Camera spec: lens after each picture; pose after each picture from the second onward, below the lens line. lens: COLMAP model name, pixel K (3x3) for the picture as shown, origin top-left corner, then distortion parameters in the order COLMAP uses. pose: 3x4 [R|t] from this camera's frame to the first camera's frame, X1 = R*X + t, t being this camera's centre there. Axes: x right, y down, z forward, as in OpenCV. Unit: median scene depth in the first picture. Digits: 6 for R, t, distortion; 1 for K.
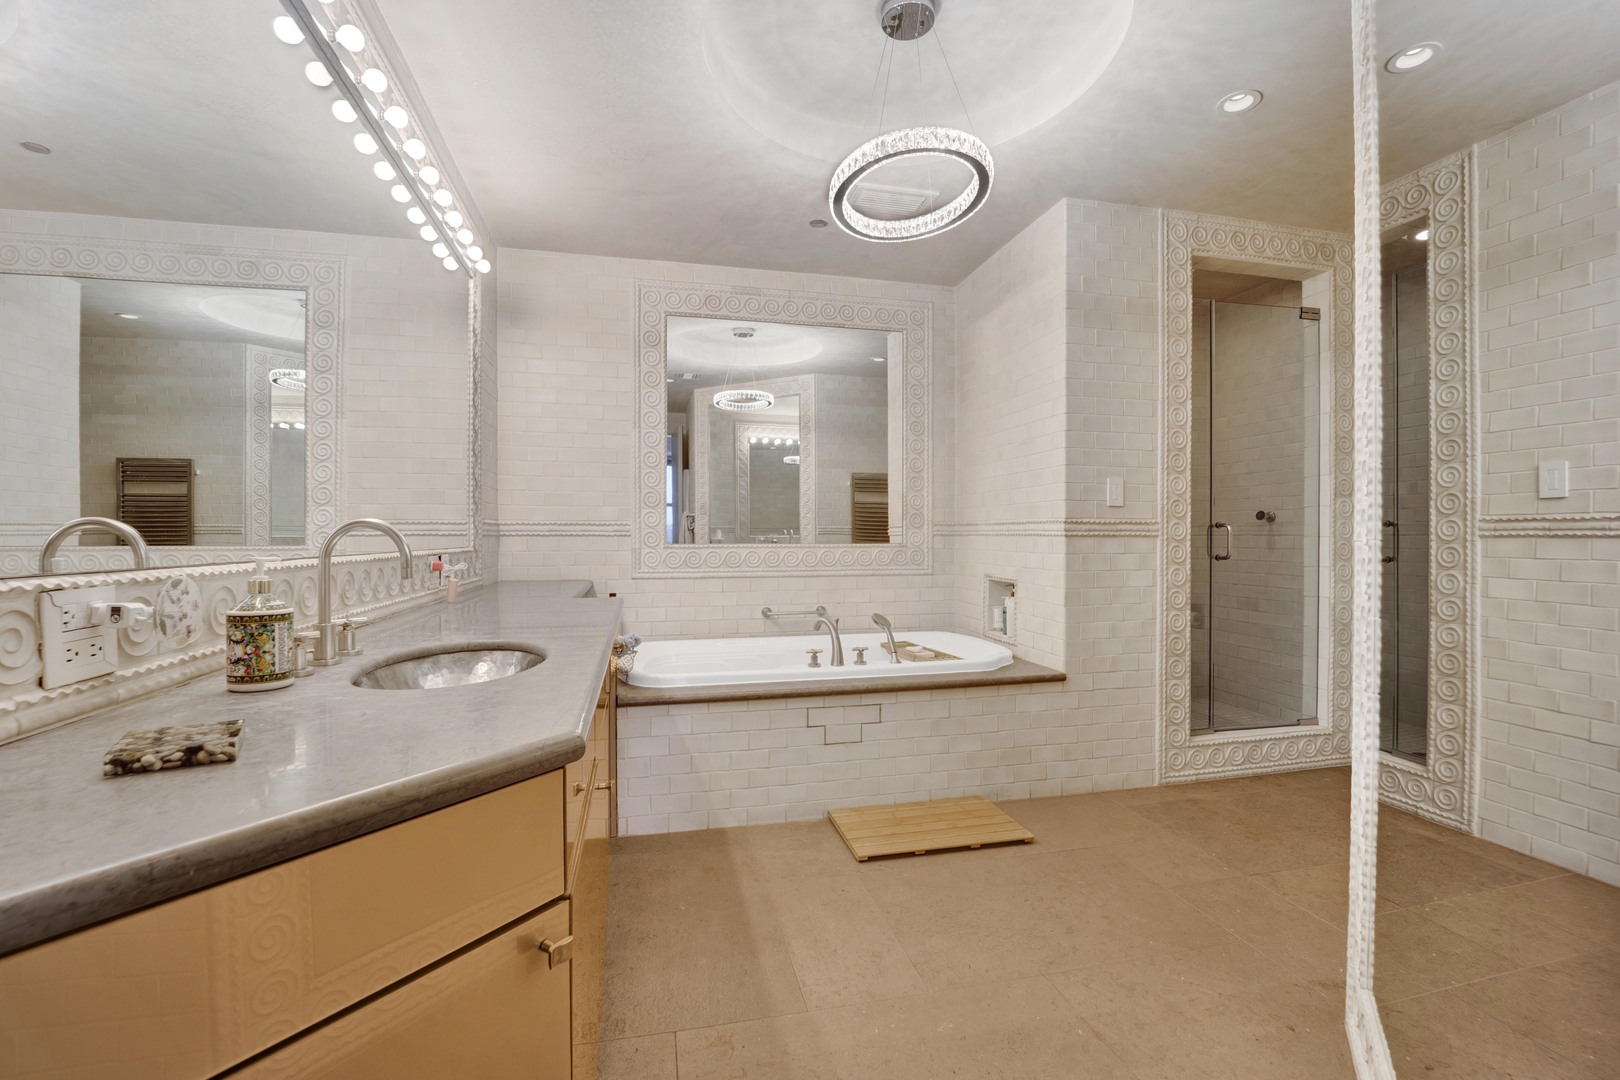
lens RADIAL K [[695.8, 0, 809.3], [0, 695.8, 538.4], [0, 0, 1]] dist [0.000266, 0.000117]
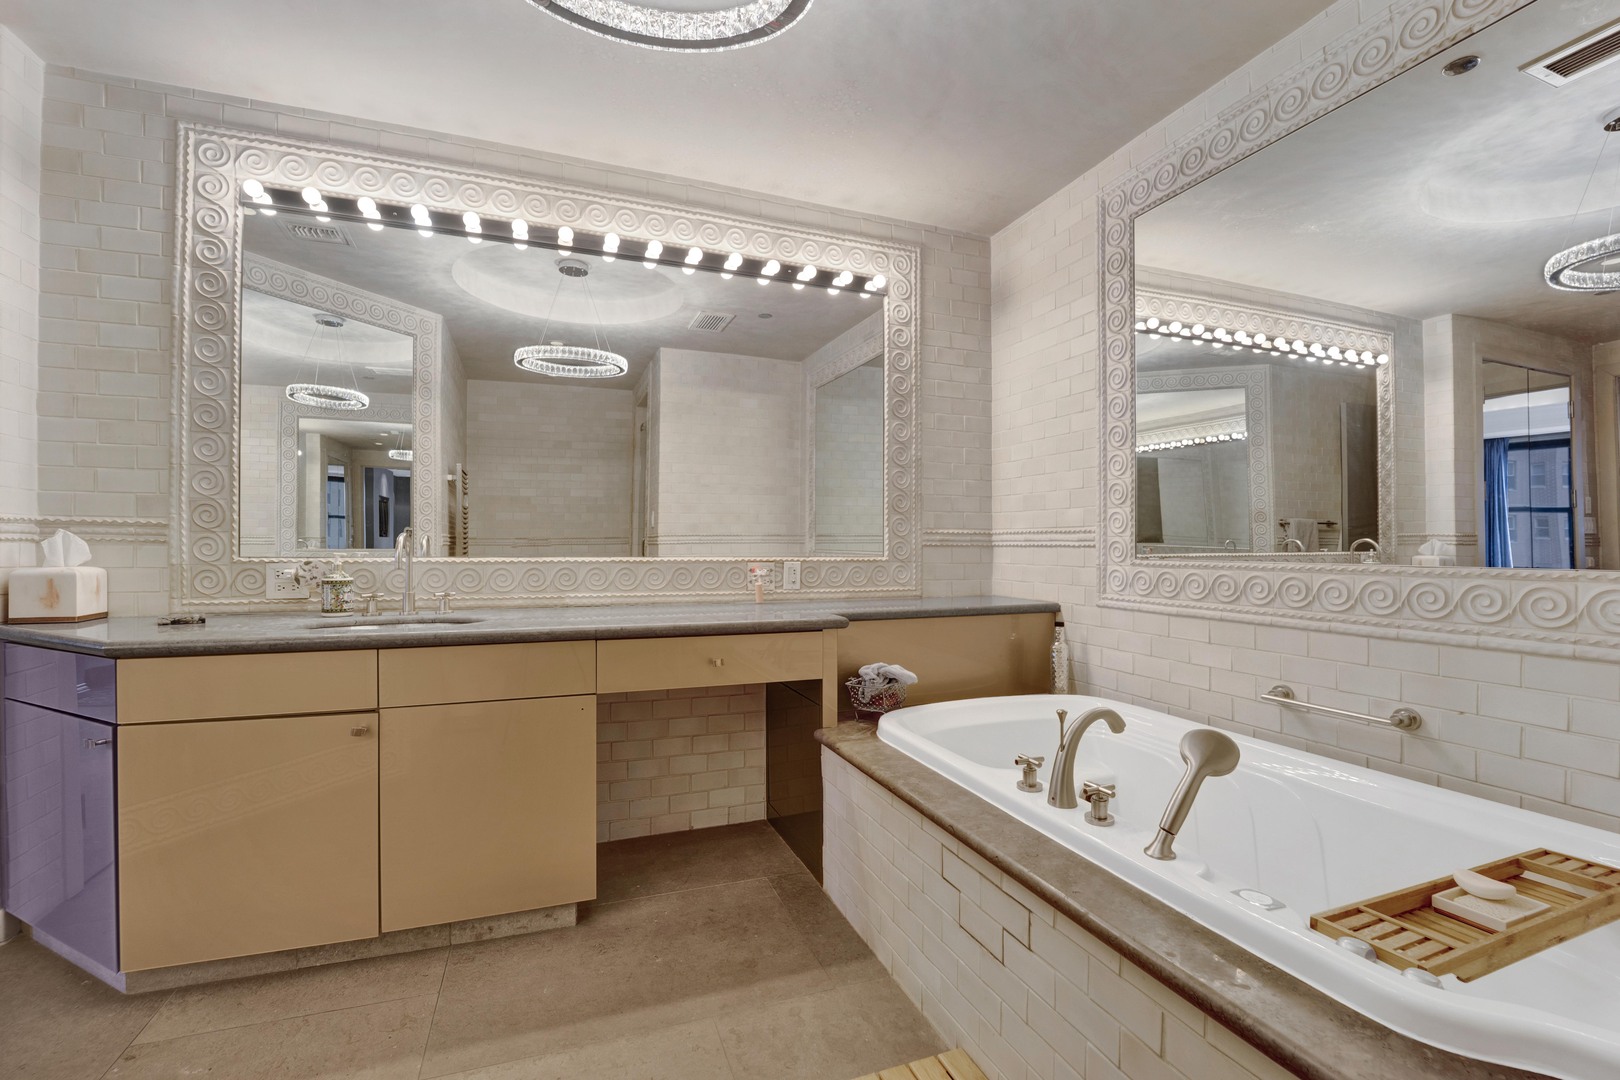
lens RADIAL K [[695.8, 0, 805.7], [0, 695.8, 536.0], [0, 0, 1]] dist [0.000266, 0.000117]
pose [[0.138601, -0.015257, -0.990231, 0.435441], [-0.007898, 0.999832, -0.016511, -0.000477], [0.990317, 0.010109, 0.138458, 0.624747]]
